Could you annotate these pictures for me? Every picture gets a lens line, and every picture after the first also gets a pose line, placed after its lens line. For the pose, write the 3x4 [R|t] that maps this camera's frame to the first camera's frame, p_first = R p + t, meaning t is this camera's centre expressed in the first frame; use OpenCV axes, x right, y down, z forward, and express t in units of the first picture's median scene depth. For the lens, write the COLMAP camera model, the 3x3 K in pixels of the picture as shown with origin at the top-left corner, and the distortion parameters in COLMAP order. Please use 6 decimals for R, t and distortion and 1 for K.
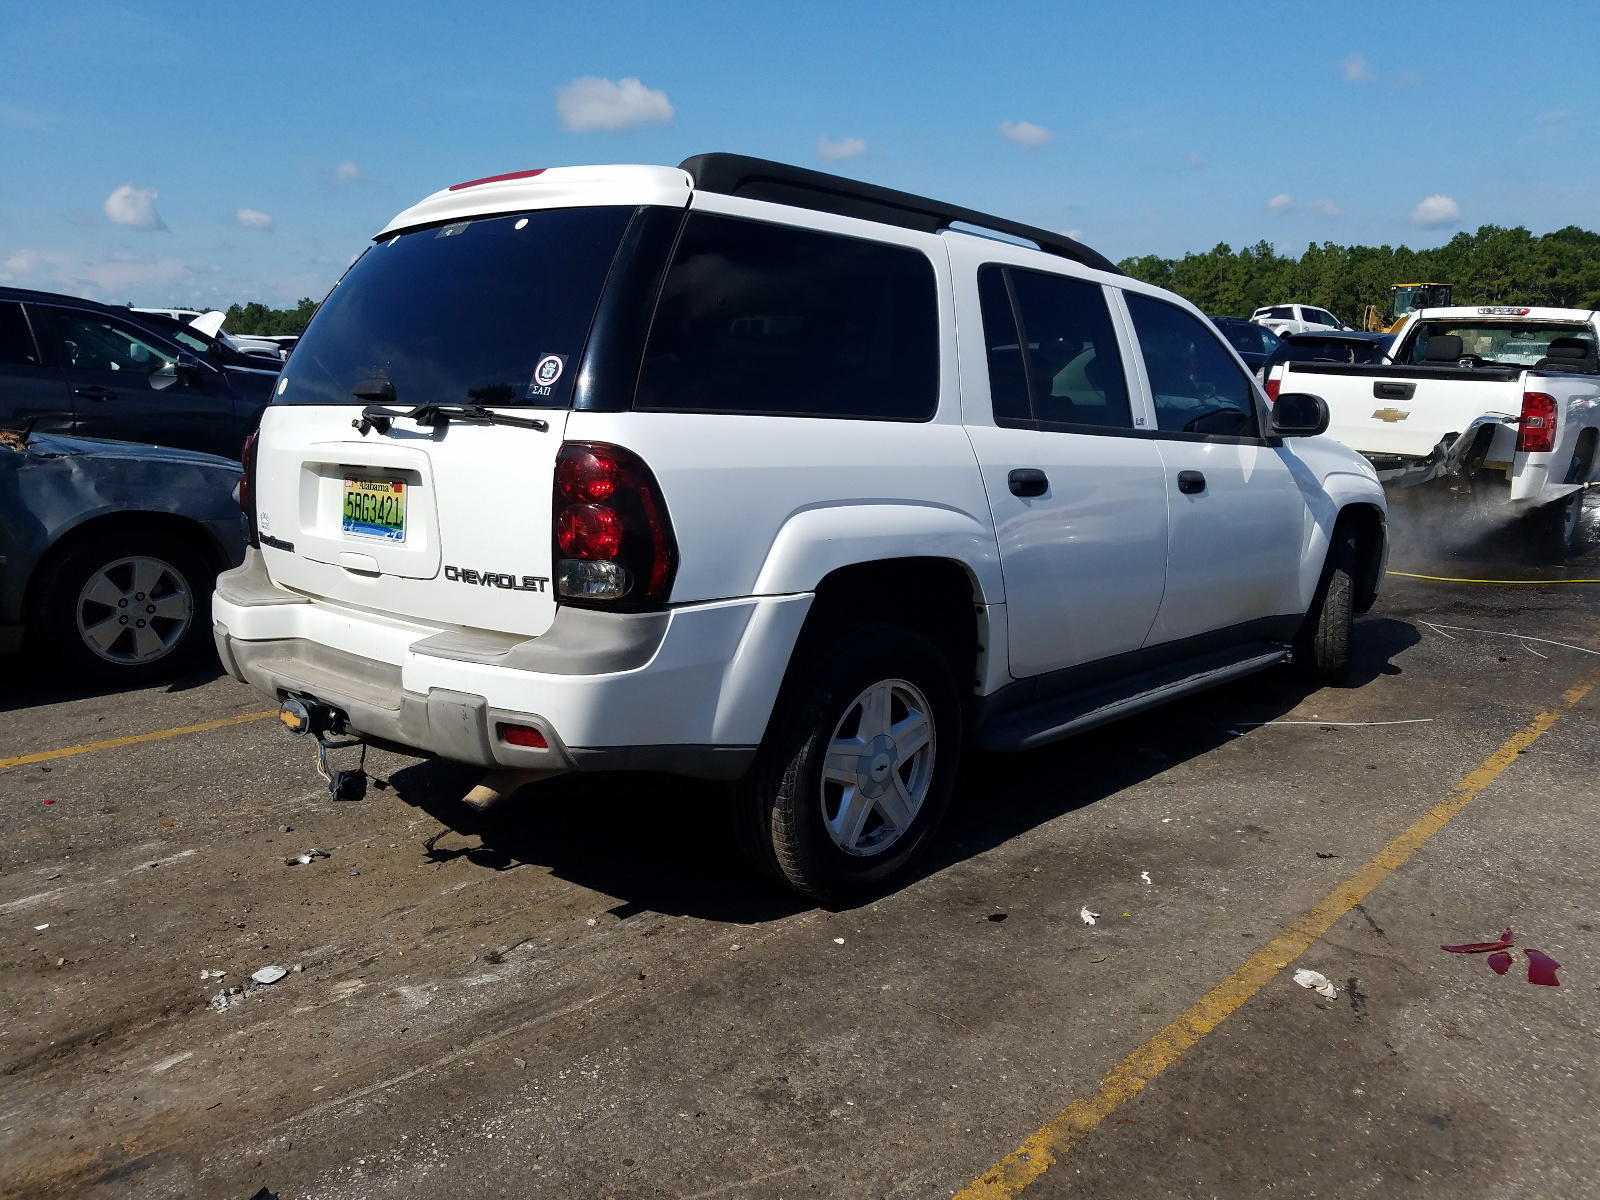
lens RADIAL K [[1197.6, 0, 800.0], [0, 1197.6, 600.0], [0, 0, 1]] dist [0.001127, 0.000417]
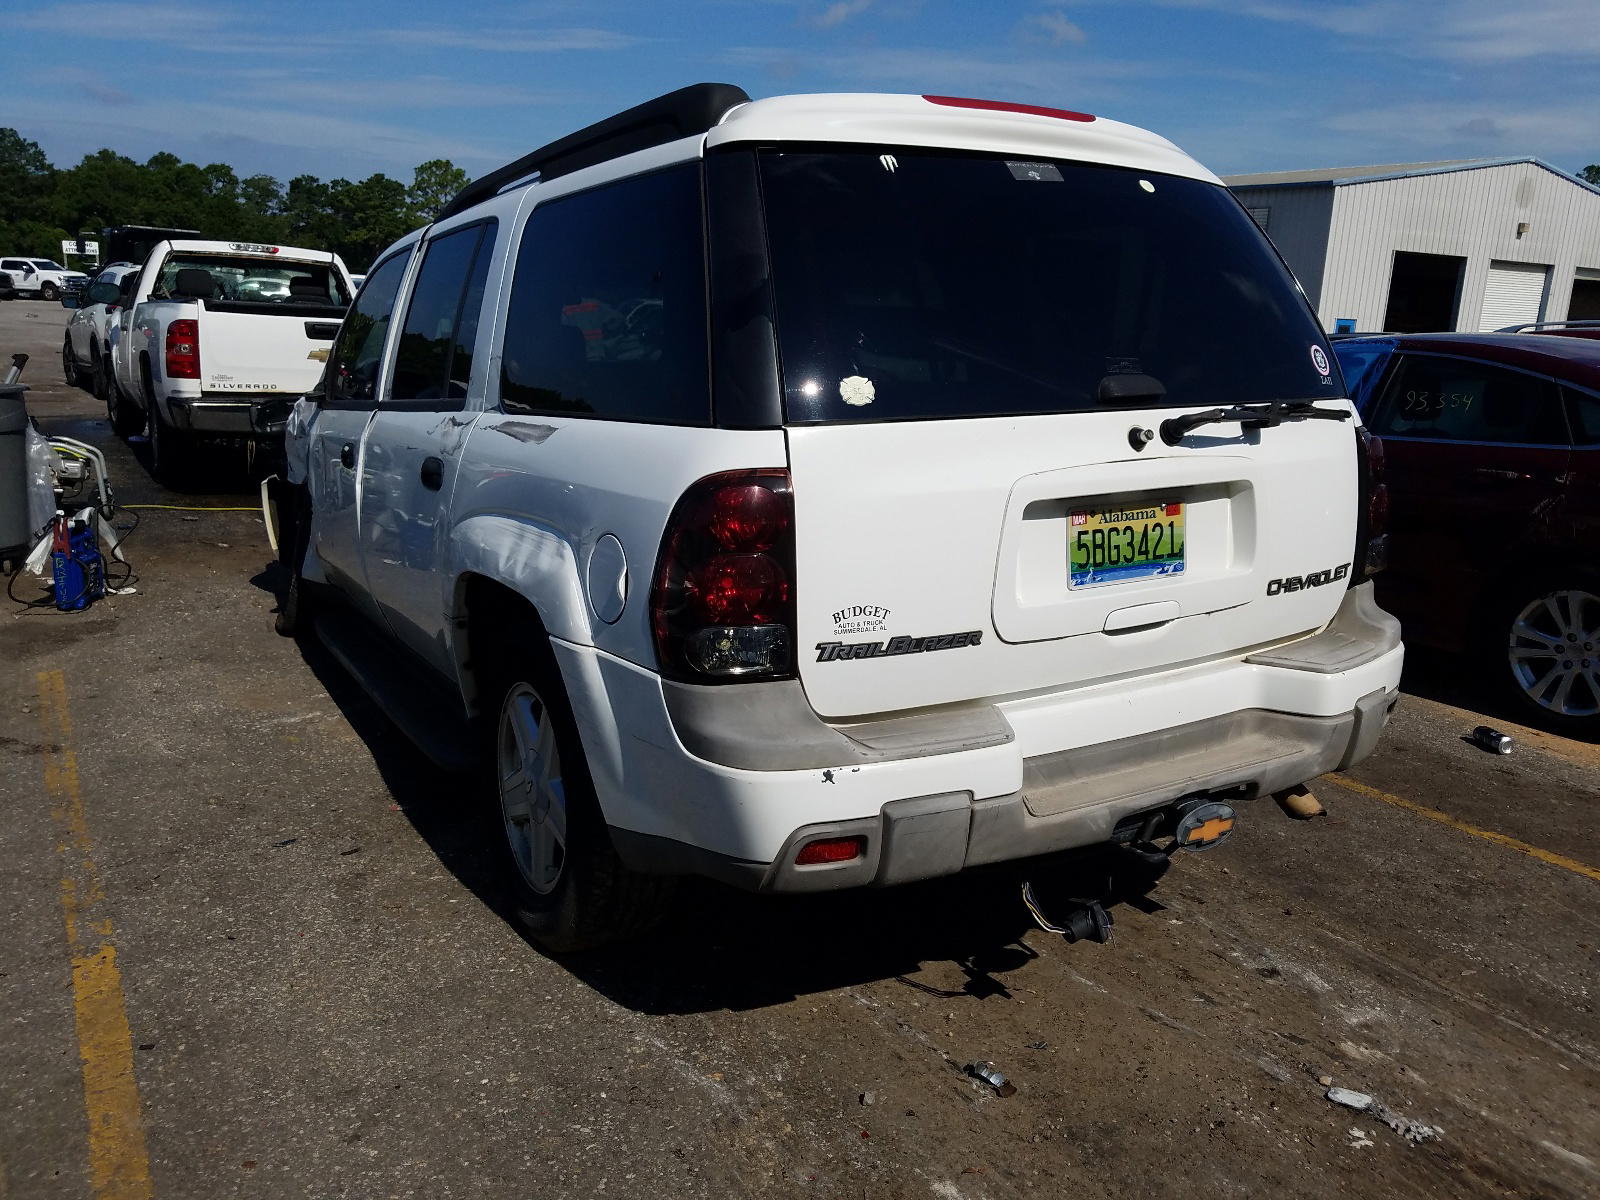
lens RADIAL K [[1222.8, 0, 800.0], [0, 1222.8, 600.0], [0, 0, 1]] dist [-0.002177, -0.001342]
pose [[0.322266, -0.215347, 0.921830, -1.141647], [0.161344, 0.972029, 0.170669, -0.207054], [-0.932798, 0.093730, 0.347997, 0.918758]]
